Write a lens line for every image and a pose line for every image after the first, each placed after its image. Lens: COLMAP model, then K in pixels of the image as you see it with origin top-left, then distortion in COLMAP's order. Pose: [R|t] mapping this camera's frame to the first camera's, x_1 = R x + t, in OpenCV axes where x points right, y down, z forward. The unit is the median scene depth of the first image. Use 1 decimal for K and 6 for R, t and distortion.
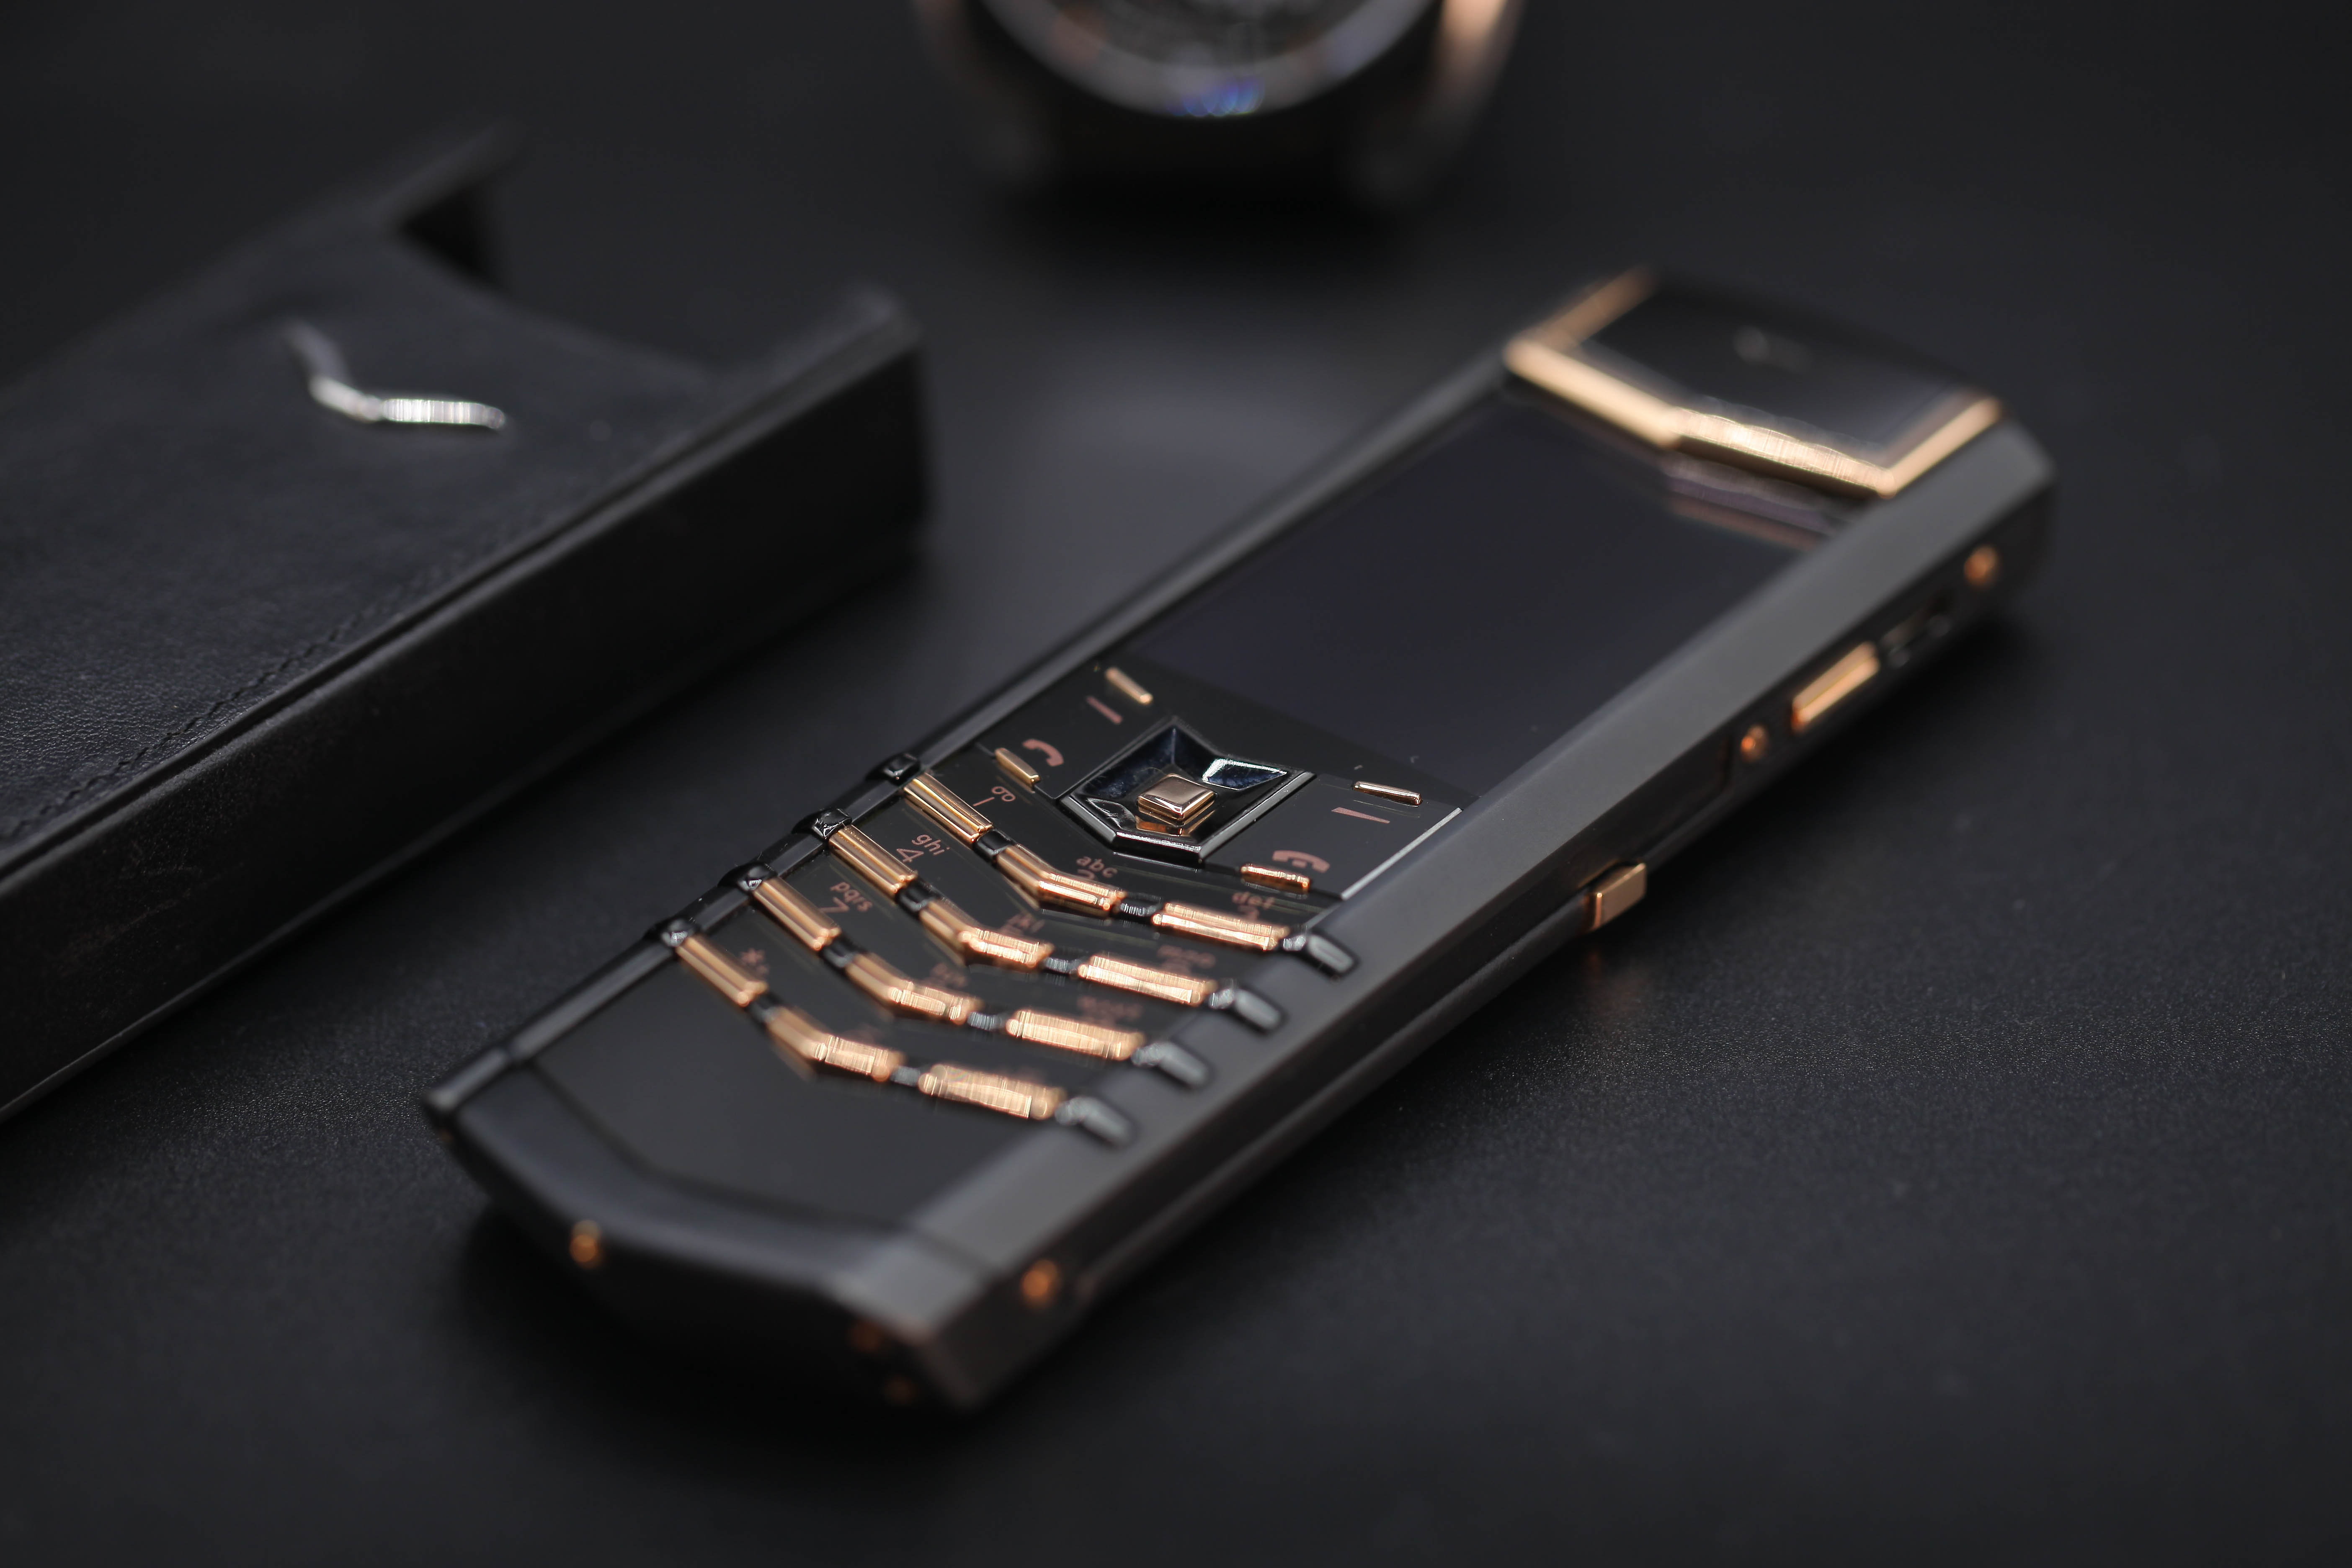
lens RADIAL K [[8706.1, 0, 1176.0], [0, 8706.1, 784.0], [0, 0, 1]] dist [-0.014657, 4.376768]
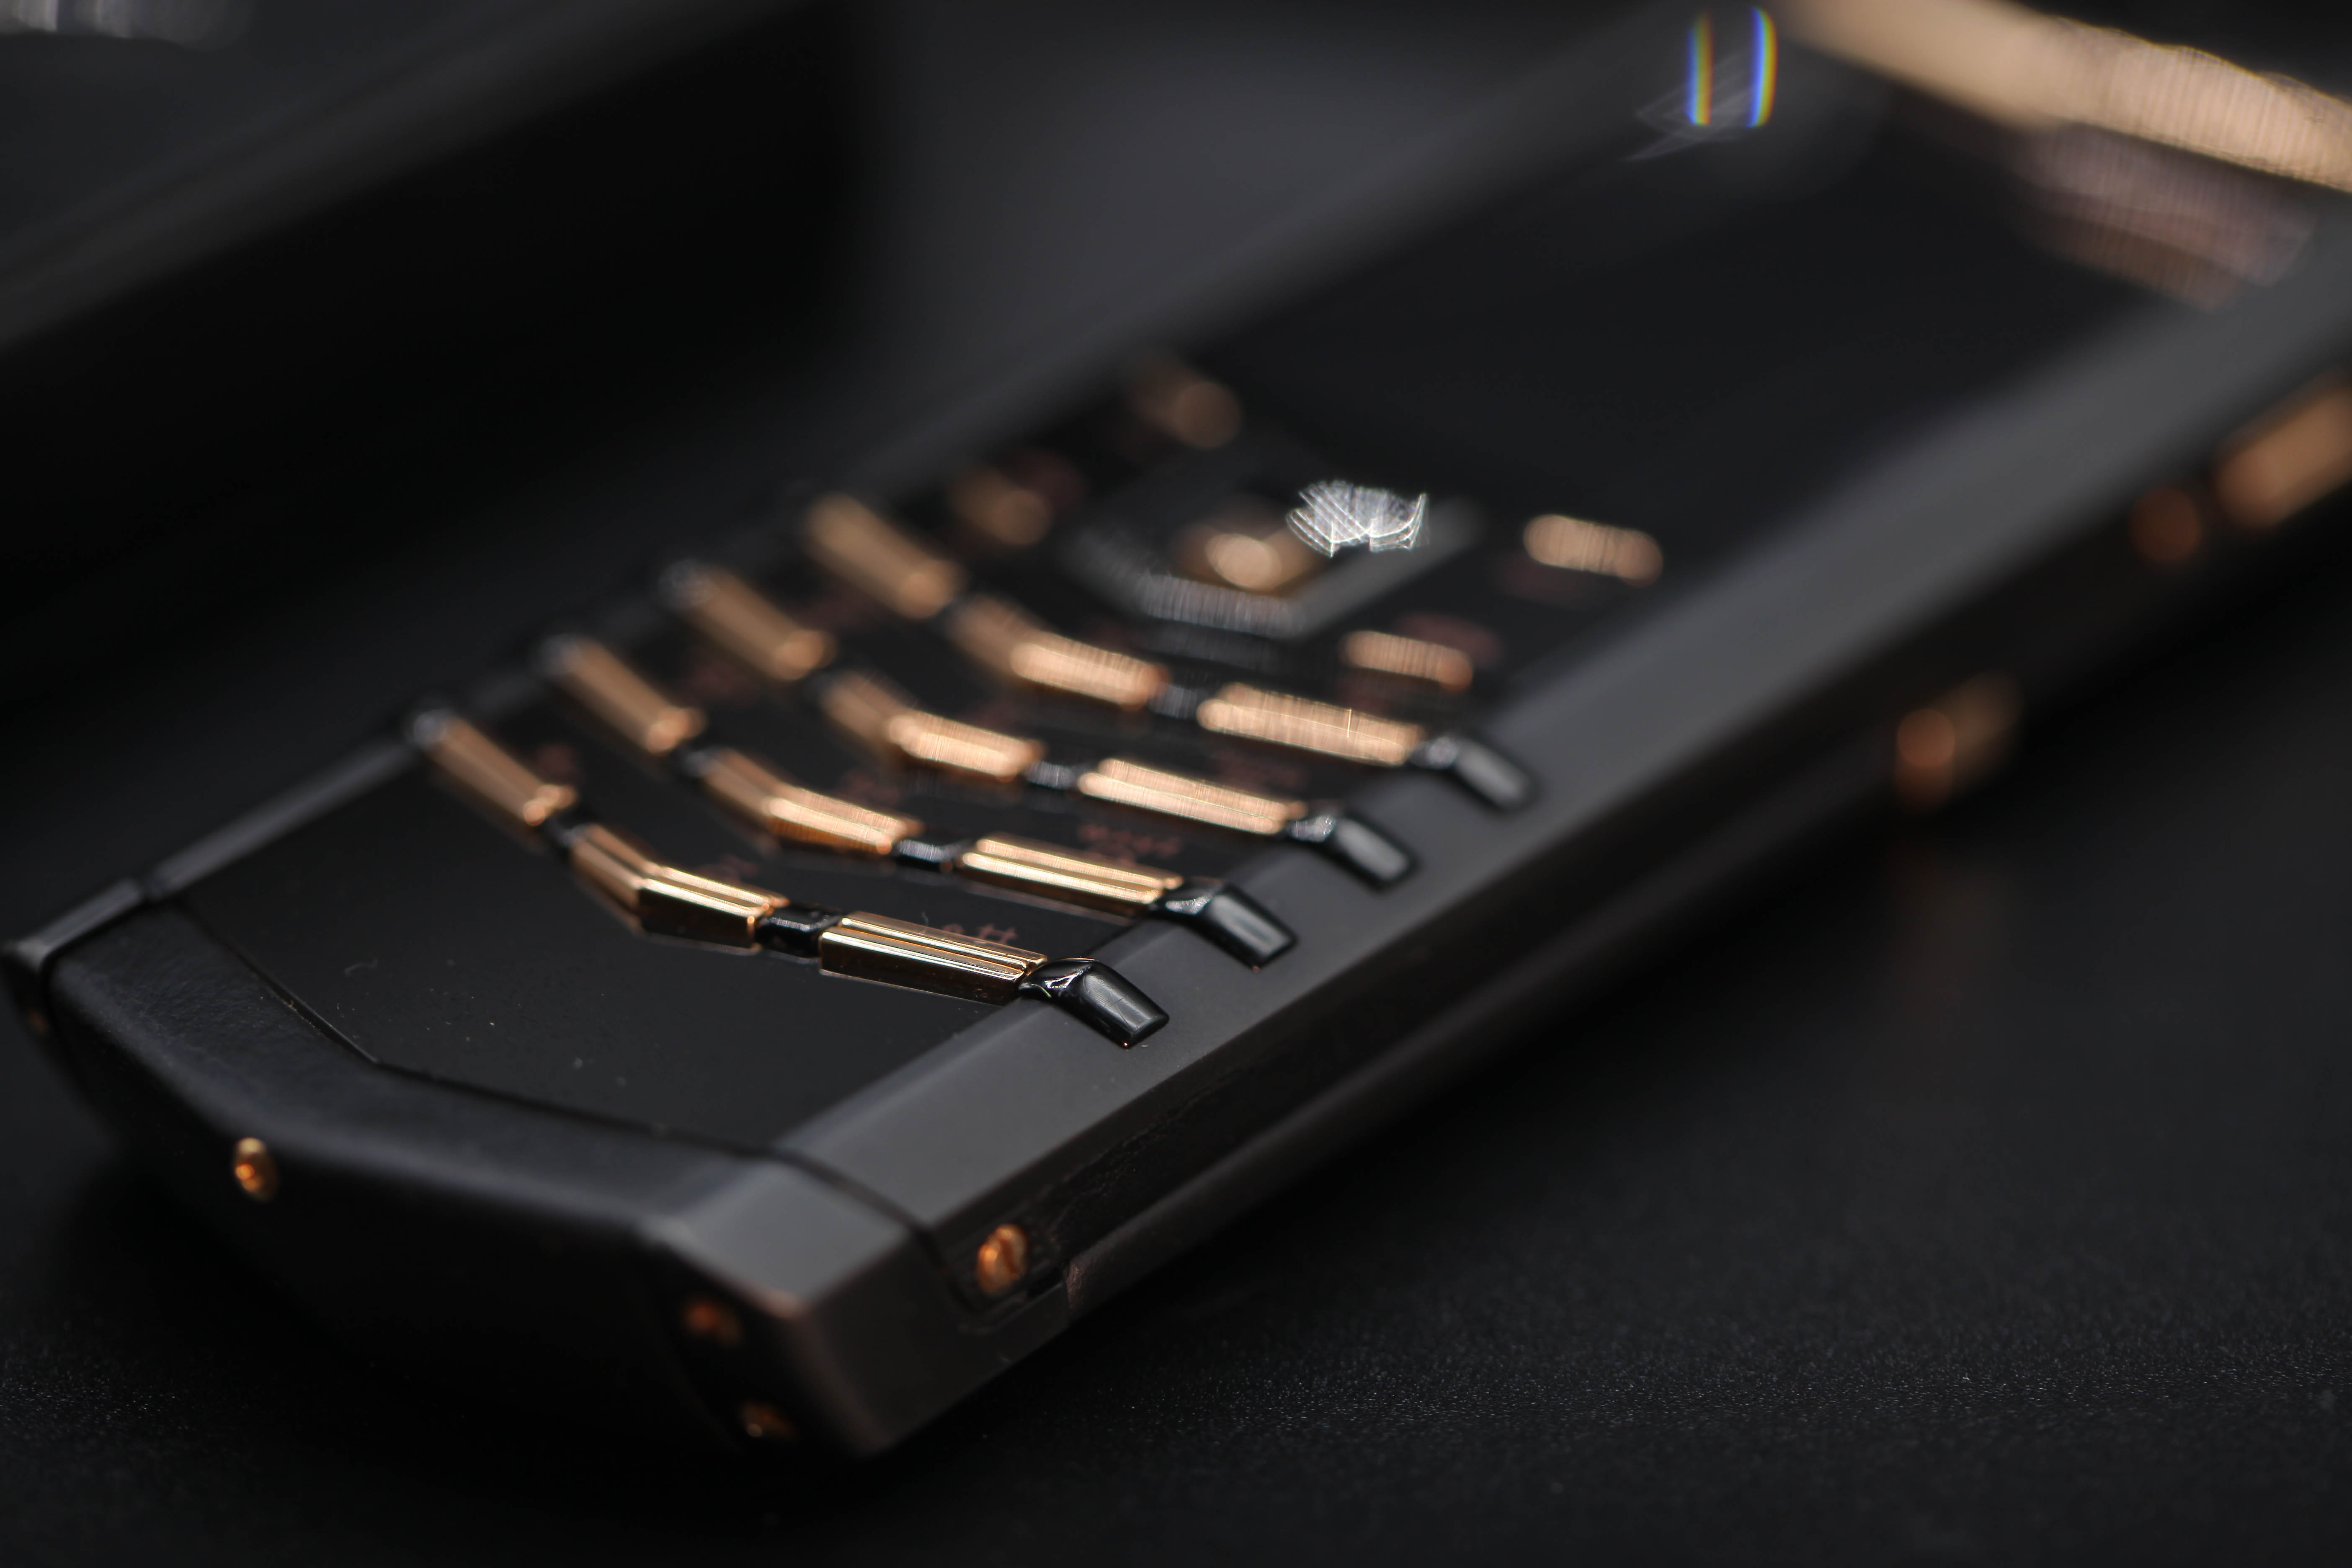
lens RADIAL K [[8706.1, 0, 1176.0], [0, 8706.1, 784.0], [0, 0, 1]] dist [-0.014657, 4.376768]
pose [[0.999546, 0.026965, -0.013468, 0.003555], [-0.028353, 0.992771, -0.116626, 0.091301], [0.010226, 0.116955, 0.993085, 0.384906]]
